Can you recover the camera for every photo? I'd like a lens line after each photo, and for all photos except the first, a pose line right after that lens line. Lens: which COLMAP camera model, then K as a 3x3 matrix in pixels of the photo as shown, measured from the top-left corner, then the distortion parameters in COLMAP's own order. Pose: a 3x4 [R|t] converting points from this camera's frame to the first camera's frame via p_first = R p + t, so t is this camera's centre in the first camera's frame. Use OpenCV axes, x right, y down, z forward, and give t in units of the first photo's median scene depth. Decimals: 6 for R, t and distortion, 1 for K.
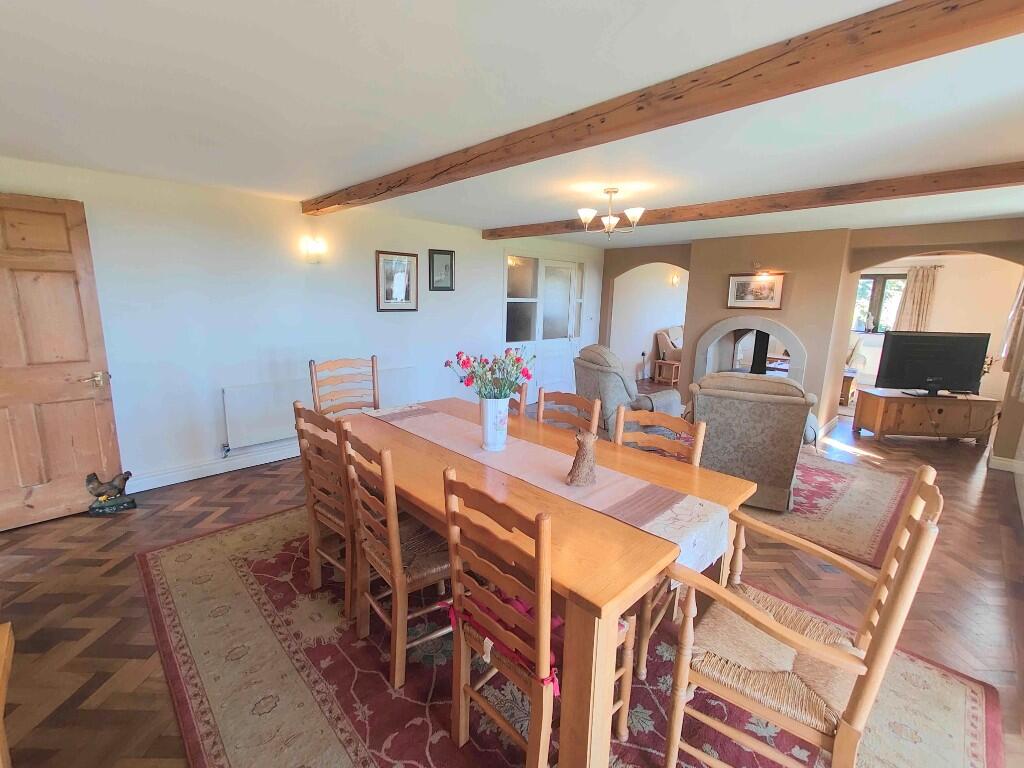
lens RADIAL K [[450.5, 0, 516.3], [0, 450.5, 384.2], [0, 0, 1]] dist [-0.000988, 0.000841]
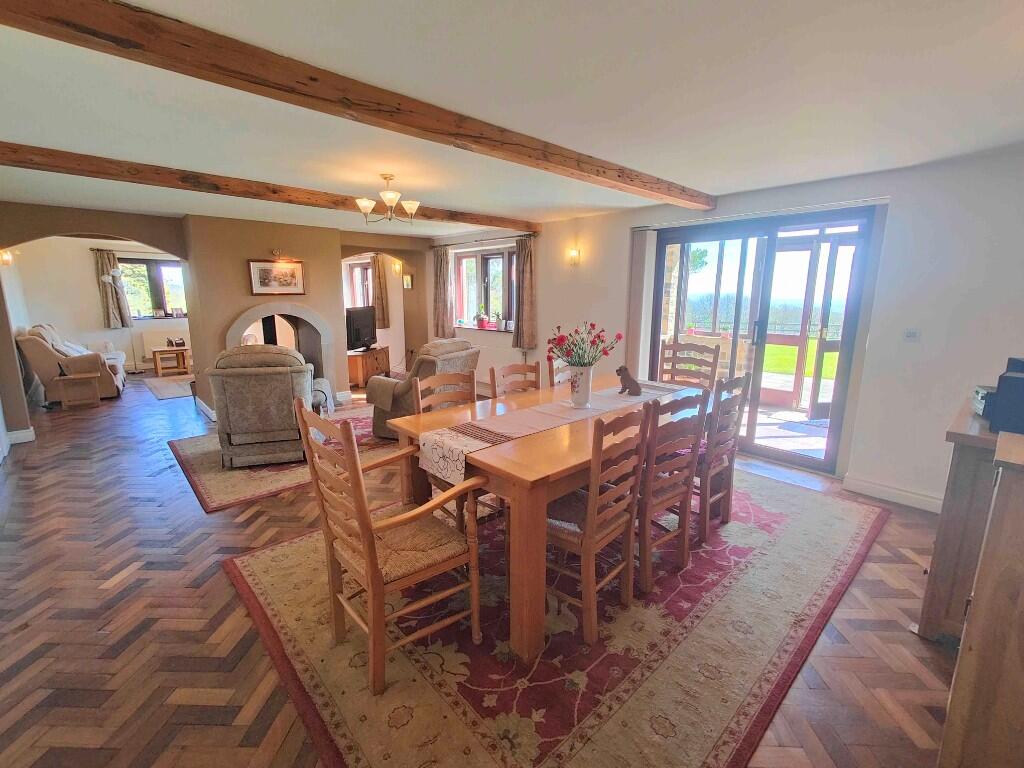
lens RADIAL K [[450.5, 0, 512.6], [0, 450.5, 379.3], [0, 0, 1]] dist [-0.000988, 0.000841]
pose [[0.034817, -0.214465, 0.976111, -0.859321], [0.197219, 0.958971, 0.203664, -0.148762], [-0.979741, 0.185417, 0.075685, 0.743209]]
